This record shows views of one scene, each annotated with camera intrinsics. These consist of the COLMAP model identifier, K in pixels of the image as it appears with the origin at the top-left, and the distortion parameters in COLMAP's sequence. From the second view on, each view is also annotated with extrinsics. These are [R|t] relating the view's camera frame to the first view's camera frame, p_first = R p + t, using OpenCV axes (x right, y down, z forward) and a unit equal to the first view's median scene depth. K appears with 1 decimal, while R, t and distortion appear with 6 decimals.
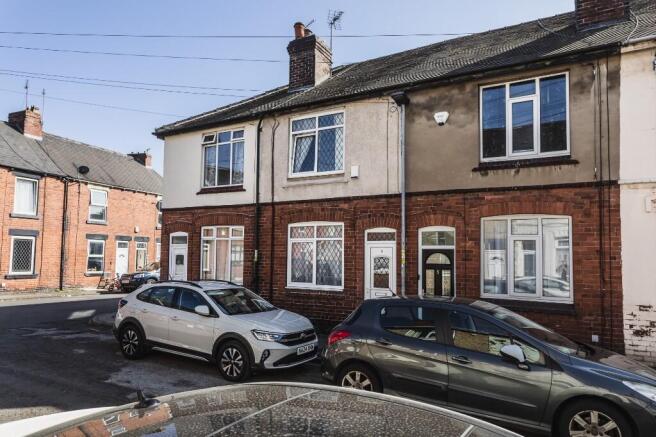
lens RADIAL K [[419.1, 0, 323.1], [0, 419.1, 219.9], [0, 0, 1]] dist [-0.000757, -0.000870]
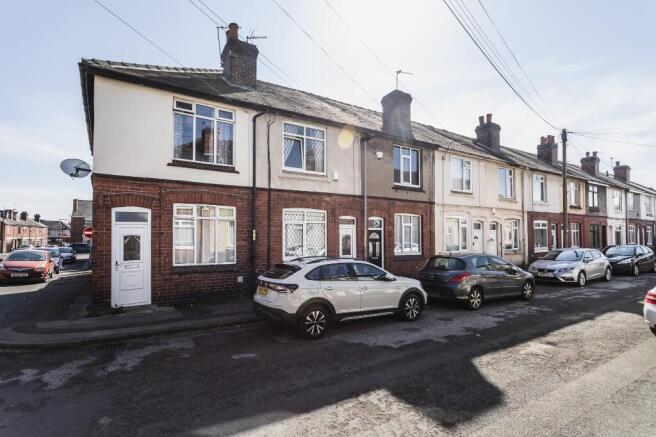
lens RADIAL K [[313.6, 0, 324.2], [0, 313.6, 216.6], [0, 0, 1]] dist [0.003769, 0.000775]
pose [[0.487993, 0.038653, 0.871991, -0.895701], [-0.068172, 0.997655, -0.006073, 0.033640], [-0.870181, -0.056482, 0.489483, 0.505524]]
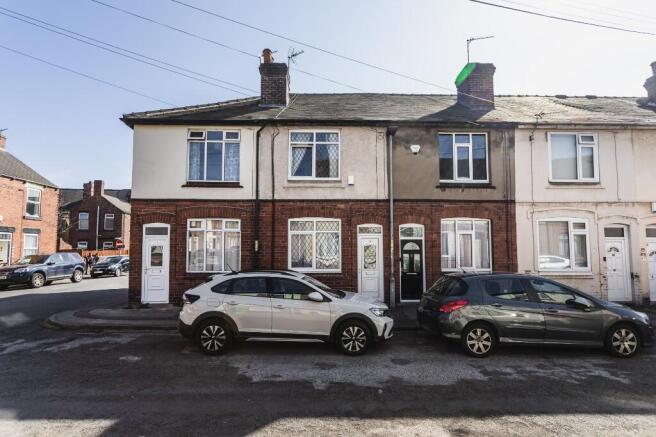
lens RADIAL K [[313.6, 0, 324.2], [0, 313.6, 216.6], [0, 0, 1]] dist [0.003769, 0.000775]
pose [[0.862220, 0.033147, 0.505449, -0.493383], [-0.032098, 0.999427, -0.010786, 0.011402], [-0.505517, -0.006924, 0.862789, 0.203862]]
